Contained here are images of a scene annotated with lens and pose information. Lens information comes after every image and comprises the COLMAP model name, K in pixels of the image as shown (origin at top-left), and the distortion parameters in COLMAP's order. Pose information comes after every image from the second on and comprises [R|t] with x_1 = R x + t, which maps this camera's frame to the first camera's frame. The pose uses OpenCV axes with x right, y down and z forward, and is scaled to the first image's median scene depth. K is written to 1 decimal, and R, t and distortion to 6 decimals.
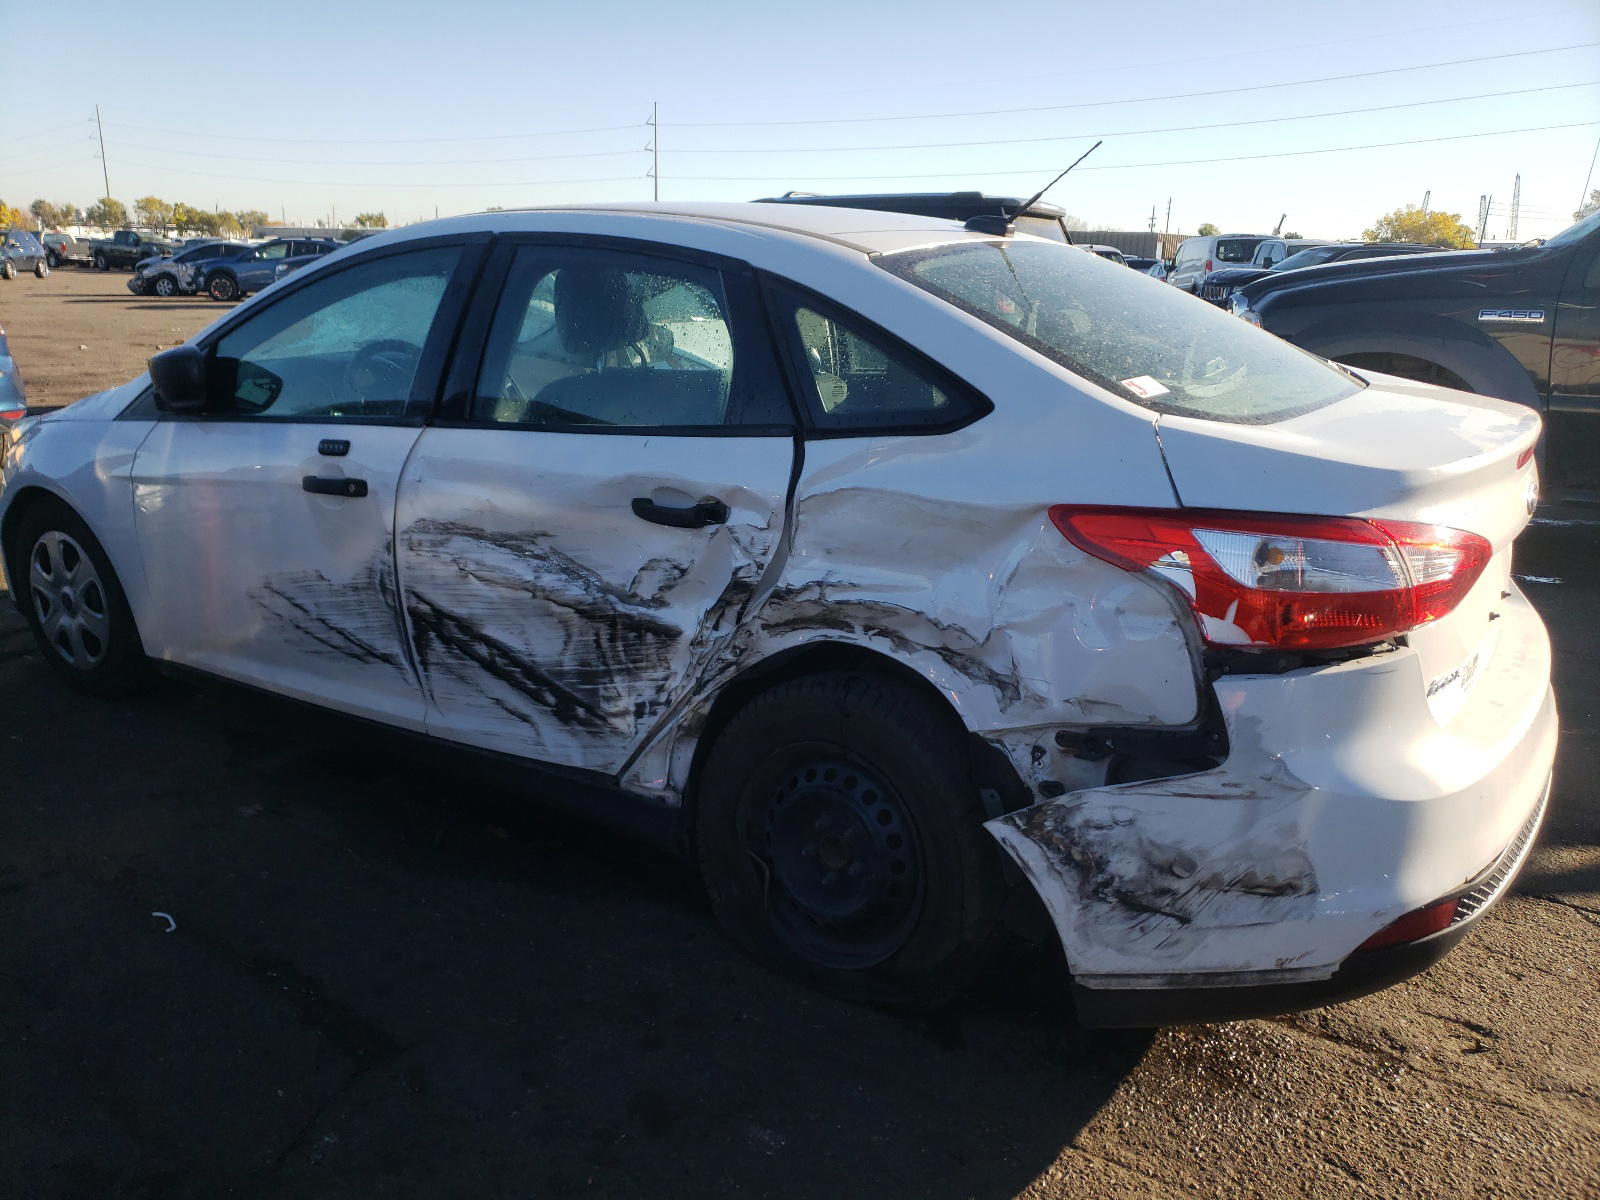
lens RADIAL K [[989.1, 0, 766.7], [0, 989.1, 593.1], [0, 0, 1]] dist [0.115113, -0.174944]
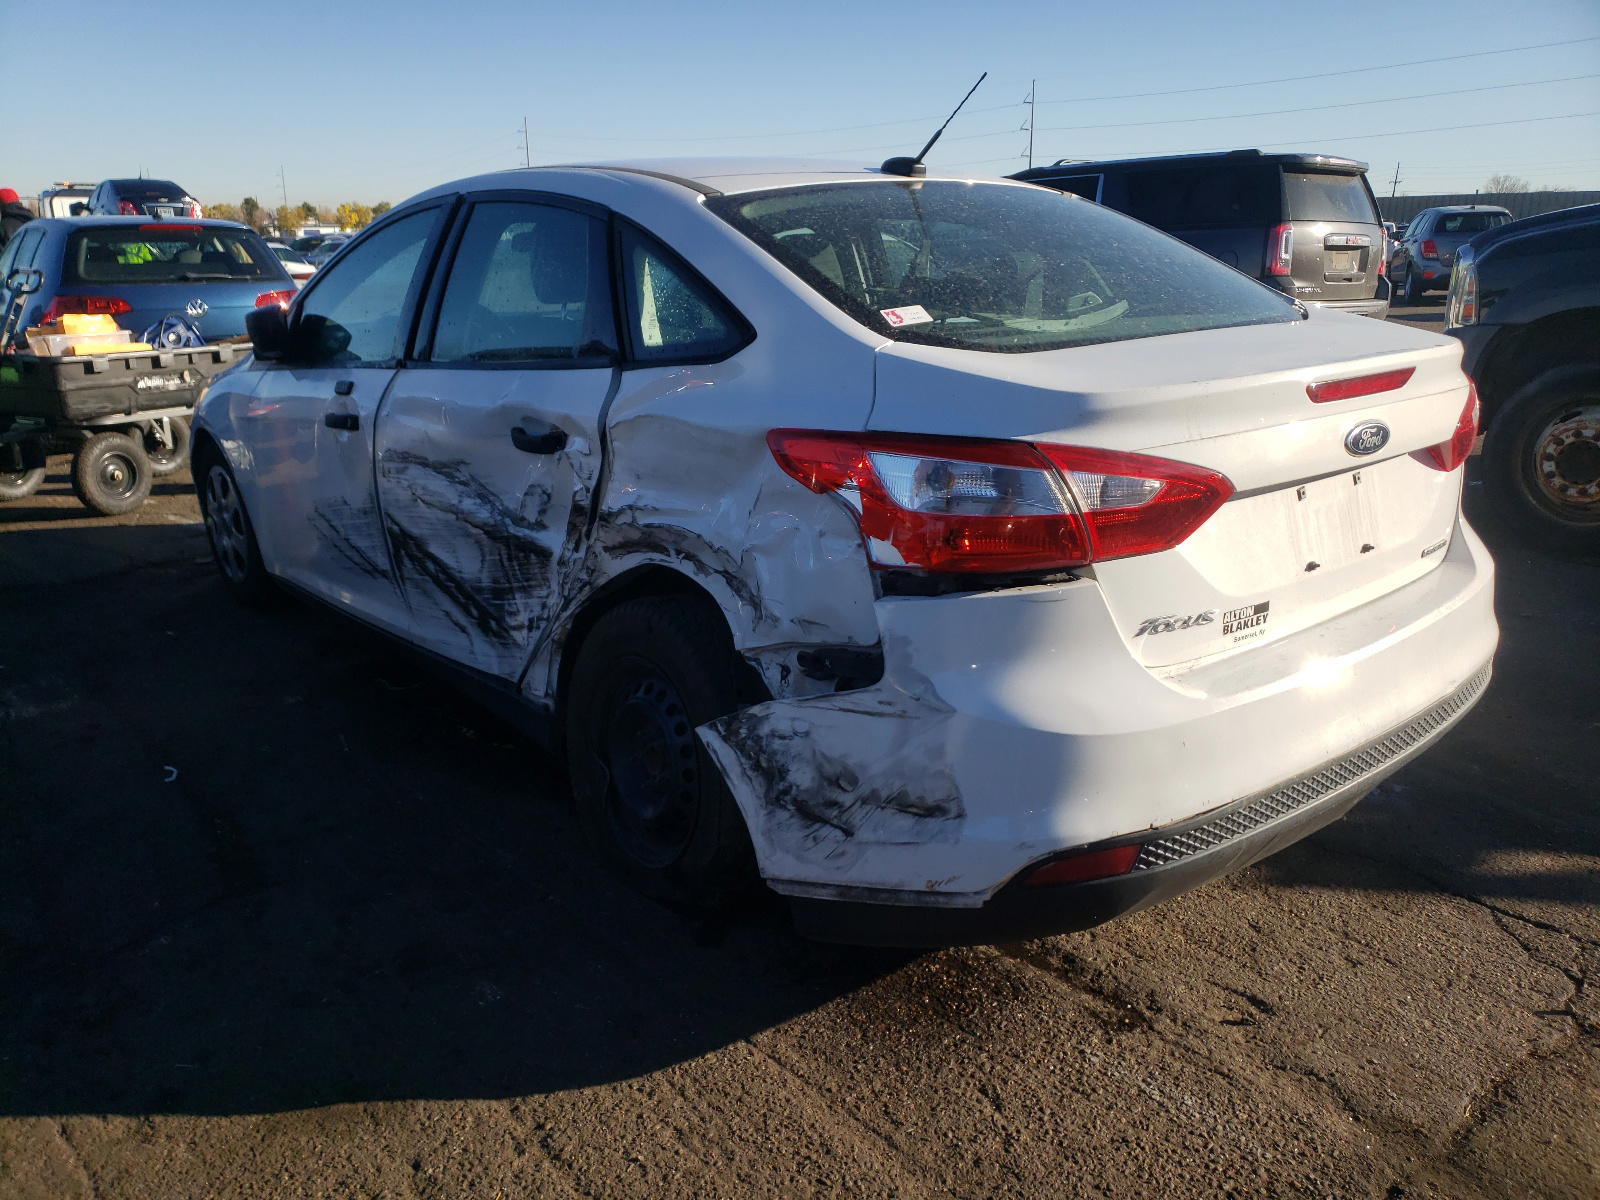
lens RADIAL K [[989.1, 0, 766.7], [0, 989.1, 593.1], [0, 0, 1]] dist [0.115113, -0.174944]
pose [[0.966748, 0.057598, -0.249160, 0.460169], [-0.052548, 0.998257, 0.026877, 0.045960], [0.250274, -0.012891, 0.968089, -0.002021]]
